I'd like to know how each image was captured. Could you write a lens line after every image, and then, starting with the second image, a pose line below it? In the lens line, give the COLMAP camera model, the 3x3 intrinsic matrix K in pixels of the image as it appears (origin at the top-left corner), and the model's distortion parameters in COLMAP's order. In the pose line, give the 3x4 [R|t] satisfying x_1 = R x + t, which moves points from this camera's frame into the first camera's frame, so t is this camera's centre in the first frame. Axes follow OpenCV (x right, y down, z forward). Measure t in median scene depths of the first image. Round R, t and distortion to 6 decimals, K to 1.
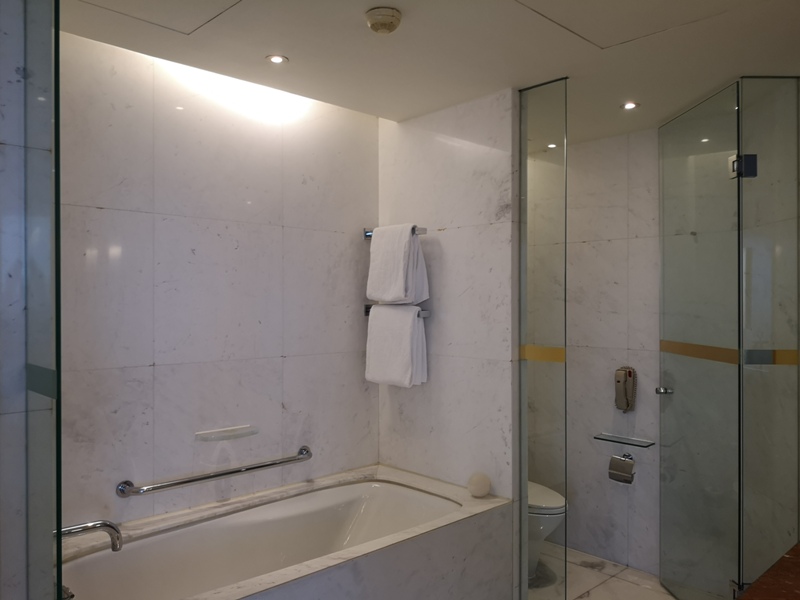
lens RADIAL K [[634.8, 0, 398.3], [0, 634.8, 305.5], [0, 0, 1]] dist [0.076146, -0.153813]
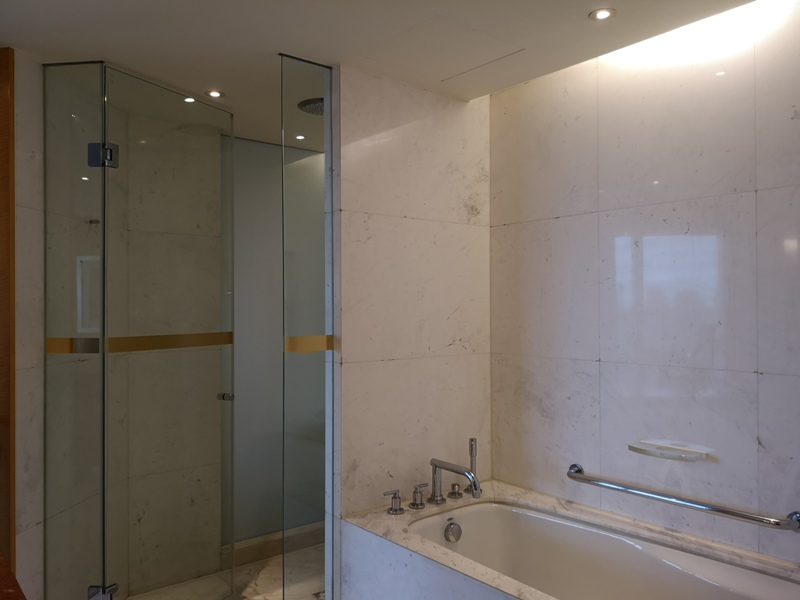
lens RADIAL K [[634.8, 0, 398.3], [0, 634.8, 305.5], [0, 0, 1]] dist [0.076146, -0.153813]
pose [[-0.071682, -0.006740, -0.997405, 0.660375], [-0.004155, 0.999971, -0.006458, 0.013279], [0.997419, 0.003681, -0.071708, 0.758528]]
